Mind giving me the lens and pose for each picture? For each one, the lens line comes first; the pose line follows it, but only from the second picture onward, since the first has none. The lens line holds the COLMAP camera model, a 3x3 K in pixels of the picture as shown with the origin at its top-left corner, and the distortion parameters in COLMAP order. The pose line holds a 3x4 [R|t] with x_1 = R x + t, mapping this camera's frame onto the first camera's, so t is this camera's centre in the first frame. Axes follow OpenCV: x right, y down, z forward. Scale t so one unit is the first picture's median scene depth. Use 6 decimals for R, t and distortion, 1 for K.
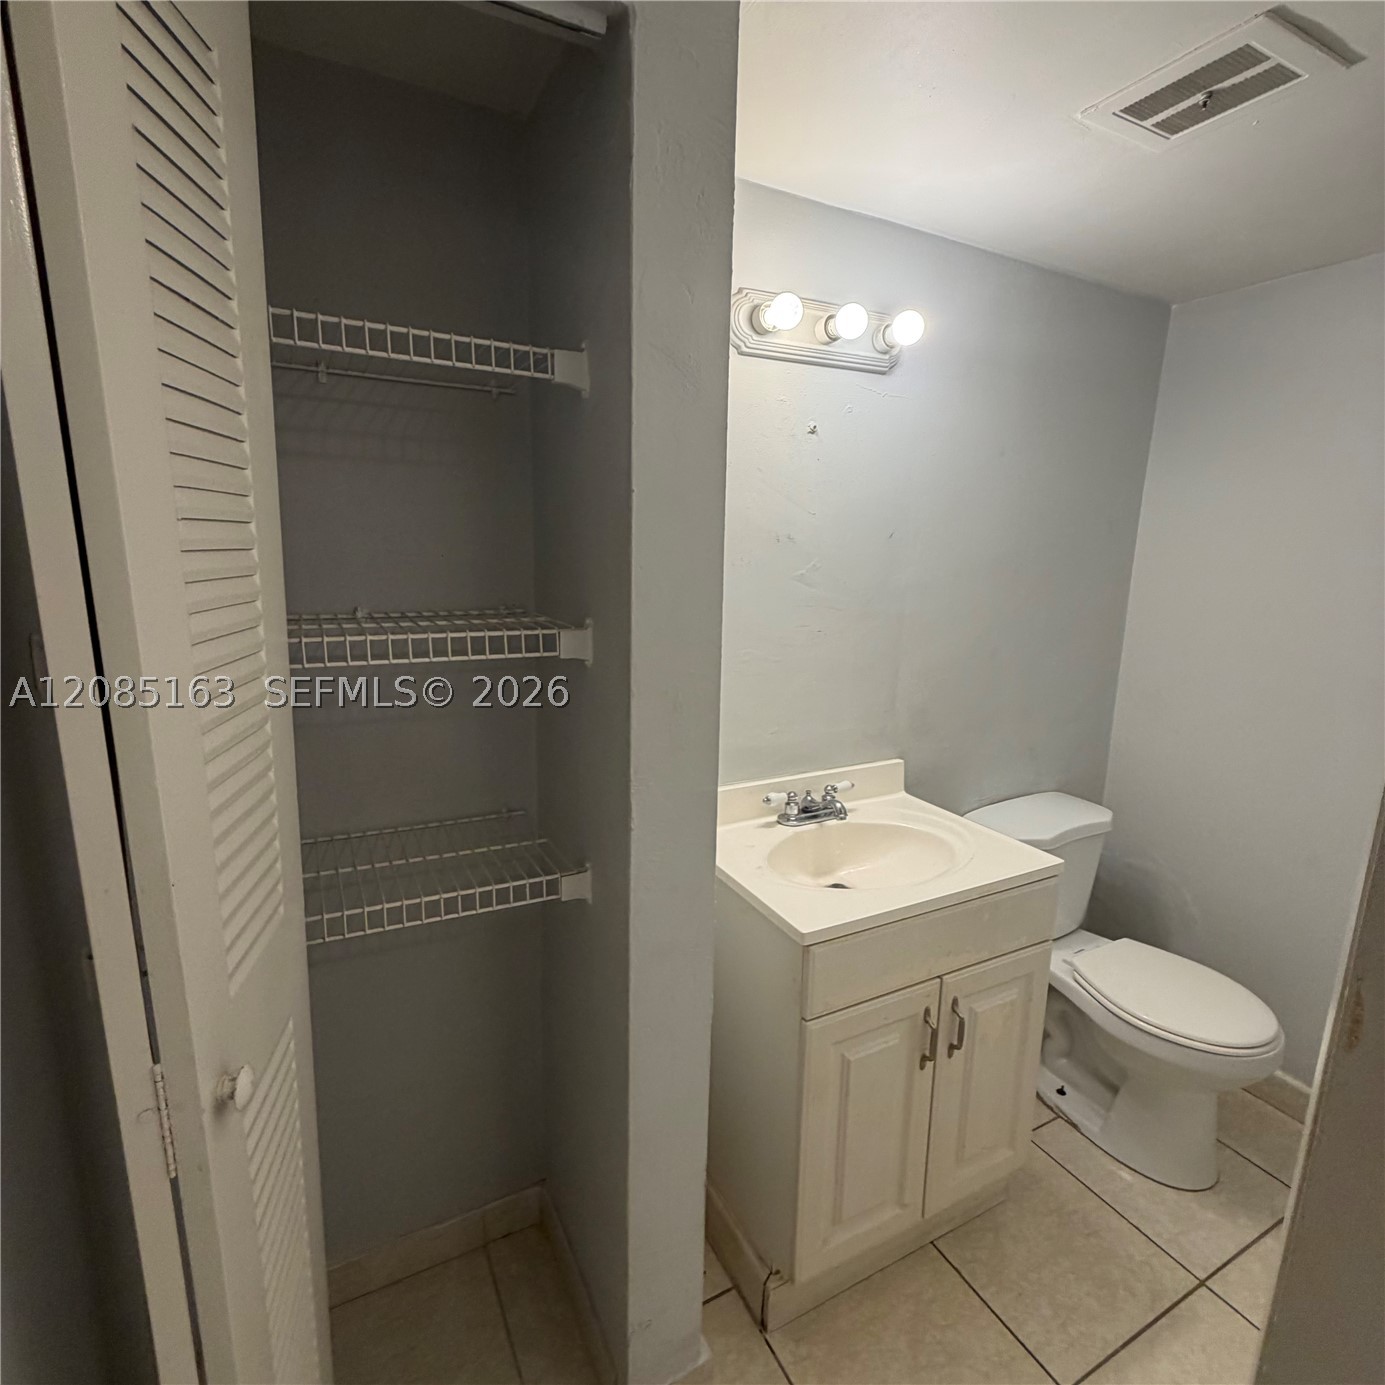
lens RADIAL K [[741.3, 0, 697.2], [0, 741.3, 685.7], [0, 0, 1]] dist [0.001954, -0.001707]
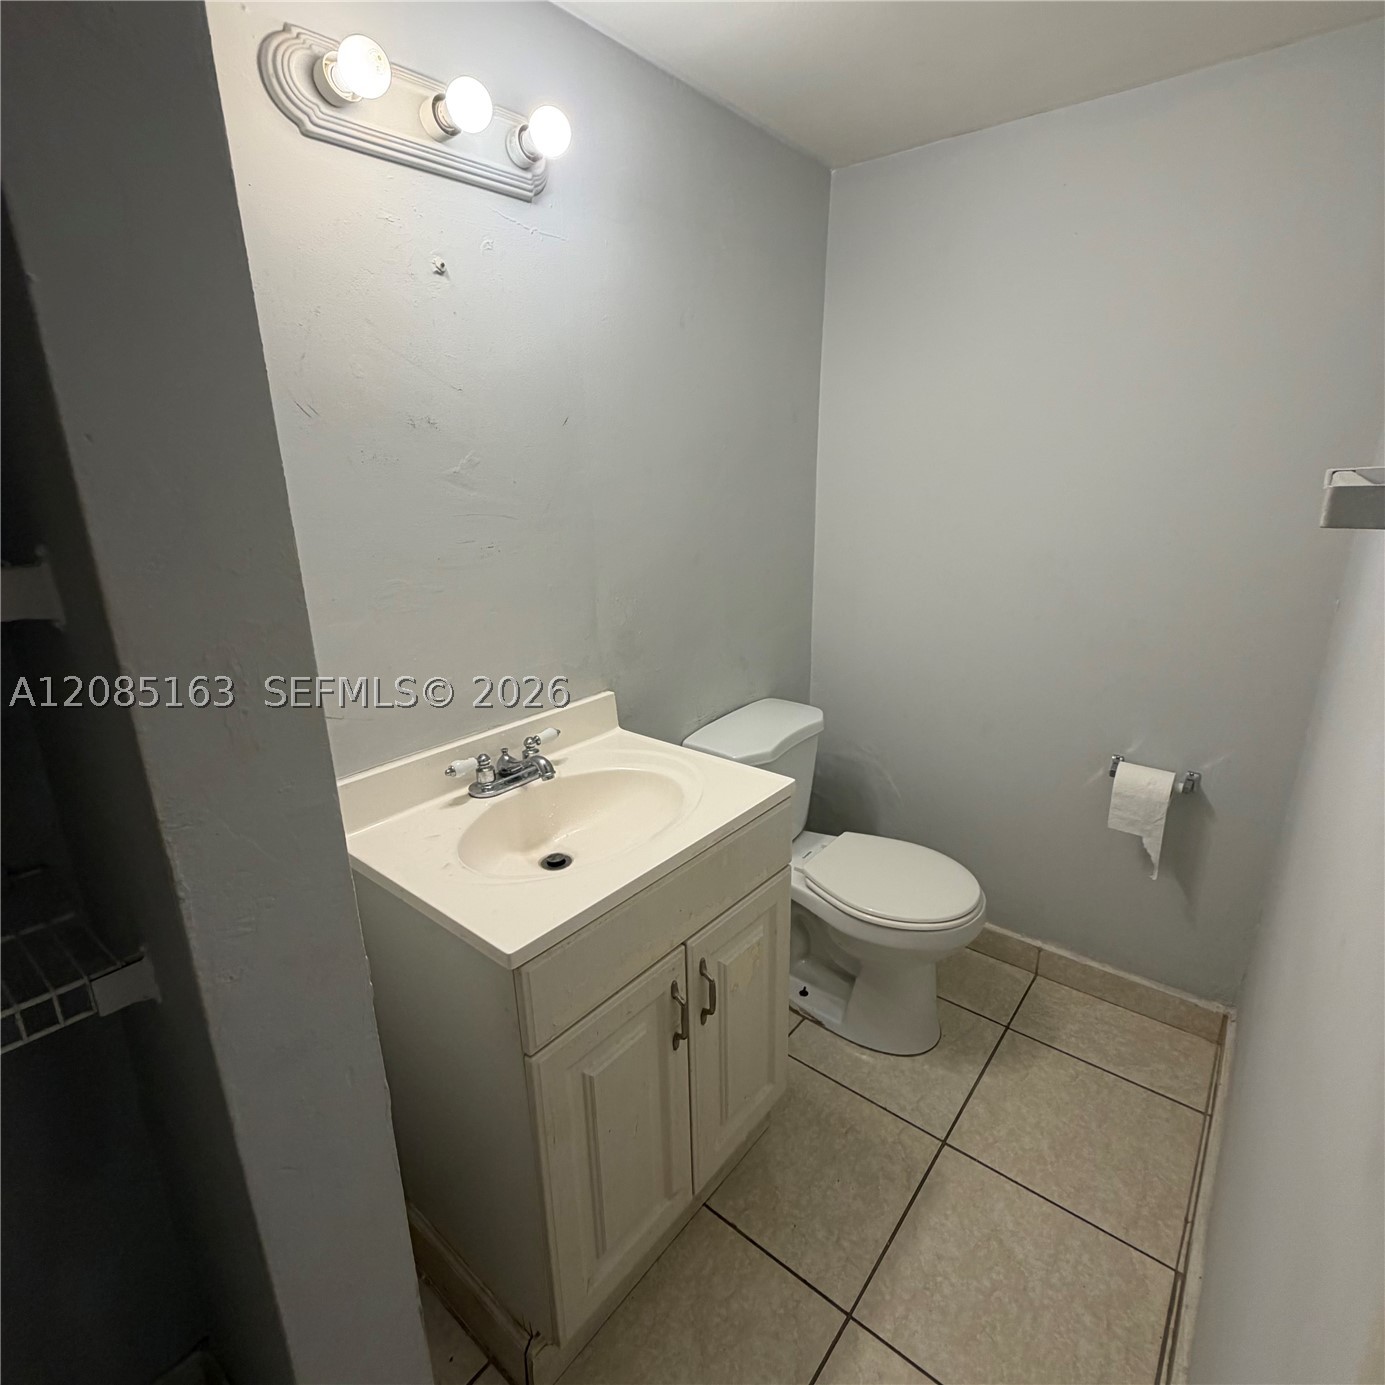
lens RADIAL K [[741.3, 0, 697.2], [0, 741.3, 685.7], [0, 0, 1]] dist [0.001954, -0.001707]
pose [[0.919792, -0.142909, 0.365458, 0.060958], [0.105017, 0.987002, 0.121649, -0.001610], [-0.378093, -0.073513, 0.922844, 0.192351]]
